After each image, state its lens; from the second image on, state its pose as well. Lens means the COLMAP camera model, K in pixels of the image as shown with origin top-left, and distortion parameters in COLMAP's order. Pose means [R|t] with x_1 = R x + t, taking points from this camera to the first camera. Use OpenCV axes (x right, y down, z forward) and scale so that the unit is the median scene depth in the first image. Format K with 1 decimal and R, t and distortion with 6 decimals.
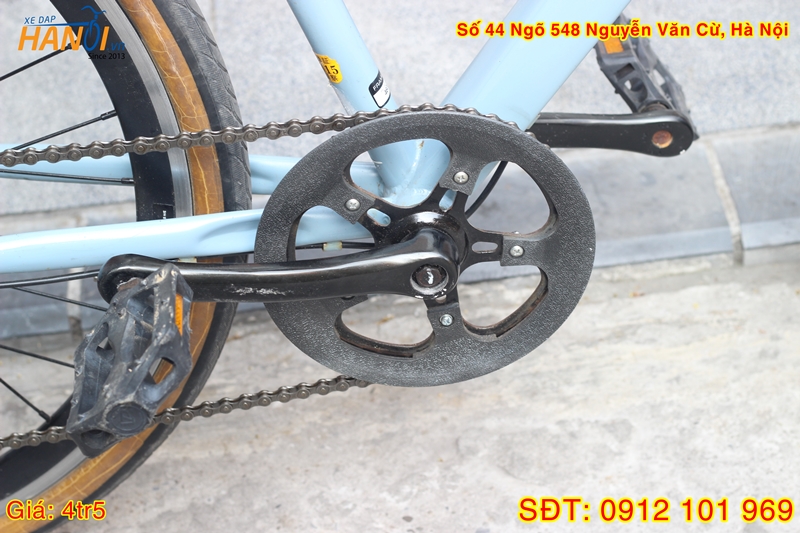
lens RADIAL K [[1940.8, 0, 400.7], [0, 1940.8, 268.3], [0, 0, 1]] dist [-0.095089, 0.000000]
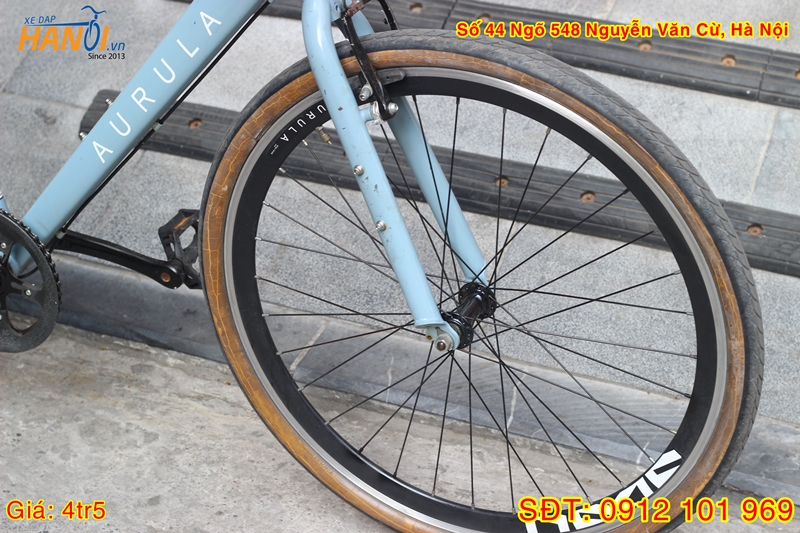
lens RADIAL K [[1940.8, 0, 399.5], [0, 1940.8, 266.9], [0, 0, 1]] dist [-0.095089, 0.000000]
pose [[0.879629, 0.314754, -0.356626, 0.856762], [-0.351285, 0.935375, -0.040905, -0.067606], [0.320704, 0.161259, 0.933351, -0.584873]]
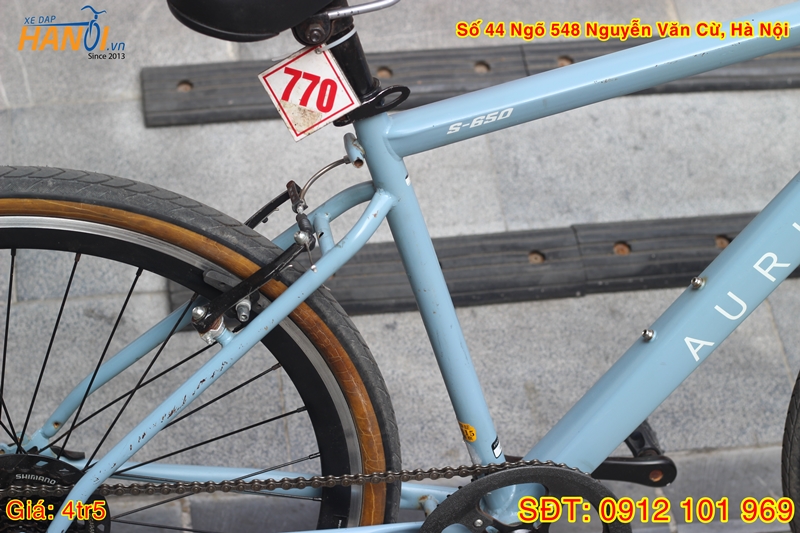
lens RADIAL K [[1940.8, 0, 399.3], [0, 1940.8, 264.9], [0, 0, 1]] dist [-0.095089, 0.000000]
pose [[0.988861, 0.051242, 0.139741, -0.231528], [-0.035596, 0.993042, -0.112252, -0.046283], [-0.144521, 0.106027, 0.983805, -0.367073]]
